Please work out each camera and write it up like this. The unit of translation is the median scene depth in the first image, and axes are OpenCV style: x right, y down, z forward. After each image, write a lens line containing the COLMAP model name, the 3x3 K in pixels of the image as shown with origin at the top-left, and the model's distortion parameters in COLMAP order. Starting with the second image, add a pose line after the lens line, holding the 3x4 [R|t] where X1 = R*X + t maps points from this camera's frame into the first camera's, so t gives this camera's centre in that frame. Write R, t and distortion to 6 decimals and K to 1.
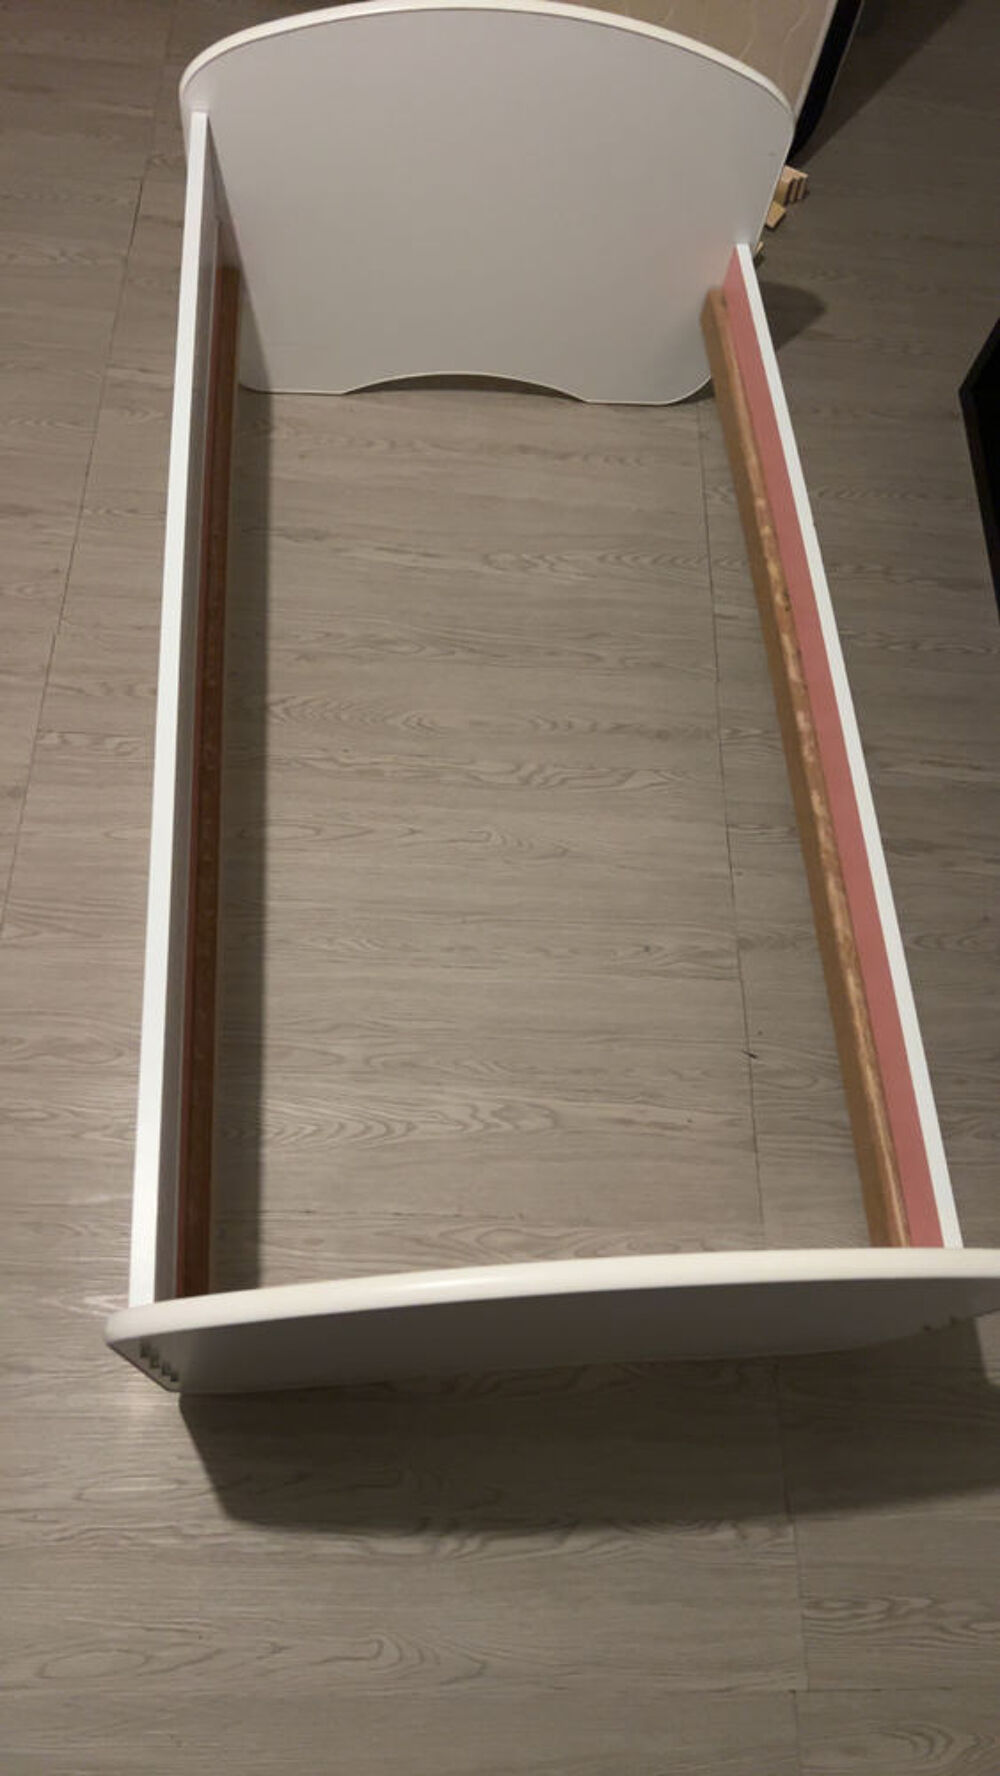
lens RADIAL K [[1332.5, 0, 488.5], [0, 1332.5, 885.2], [0, 0, 1]] dist [0.051019, -0.070096]
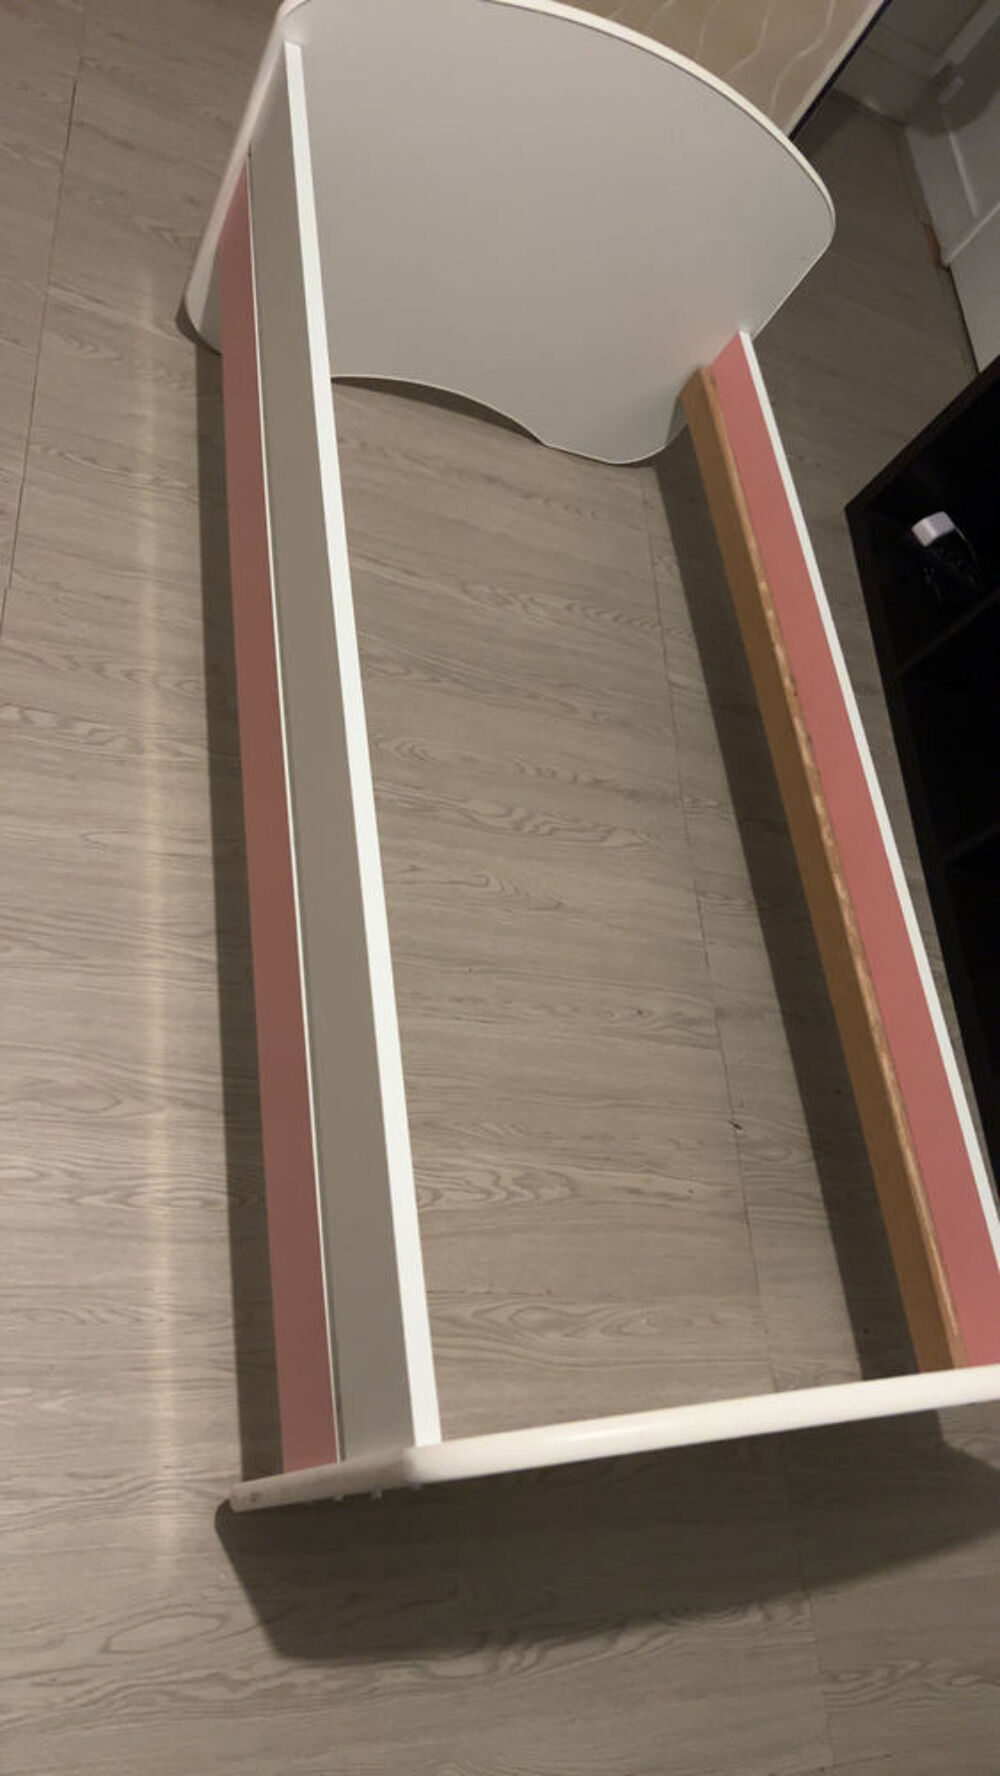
lens RADIAL K [[1332.5, 0, 490.3], [0, 1332.5, 878.4], [0, 0, 1]] dist [0.051019, -0.070096]
pose [[0.927874, 0.099615, 0.359341, -0.362035], [-0.092105, 0.995024, -0.038006, -0.003382], [-0.361339, 0.002168, 0.932432, 0.124770]]
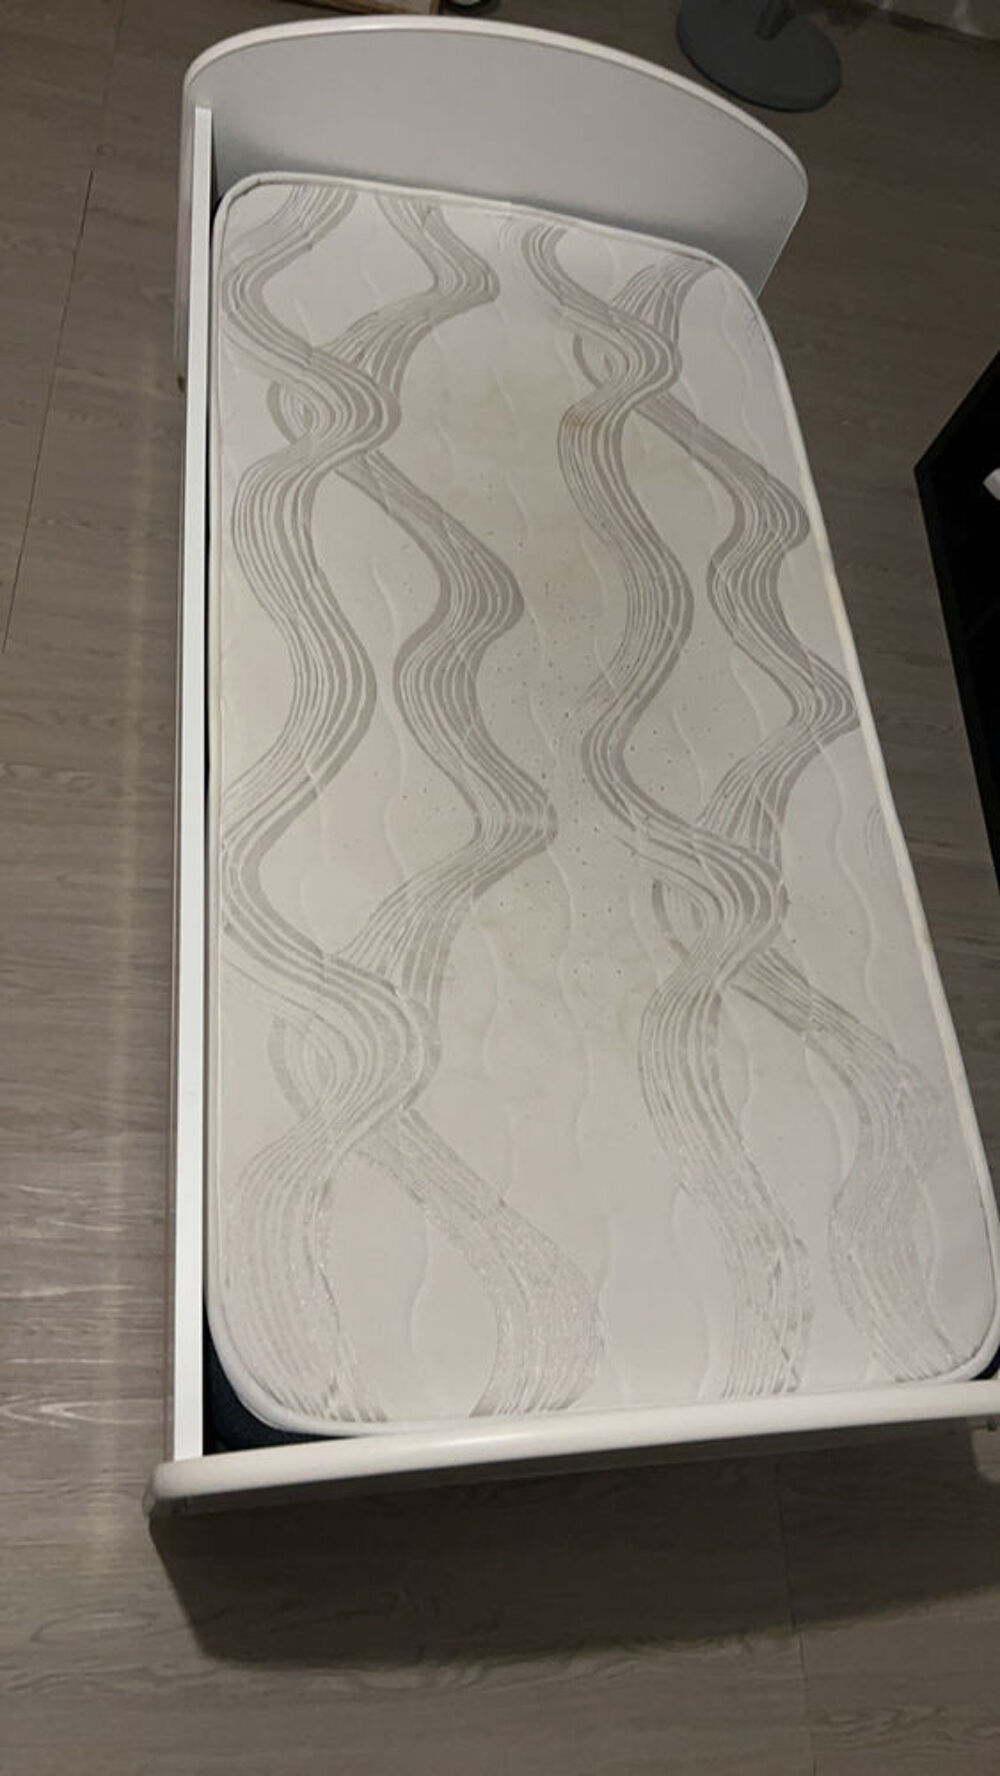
lens RADIAL K [[1332.5, 0, 486.5], [0, 1332.5, 878.1], [0, 0, 1]] dist [0.051019, -0.070096]
pose [[0.988982, 0.040785, 0.142305, -0.133553], [-0.037724, 0.998997, -0.024138, -0.028529], [-0.143146, 0.018504, 0.989529, 0.063007]]
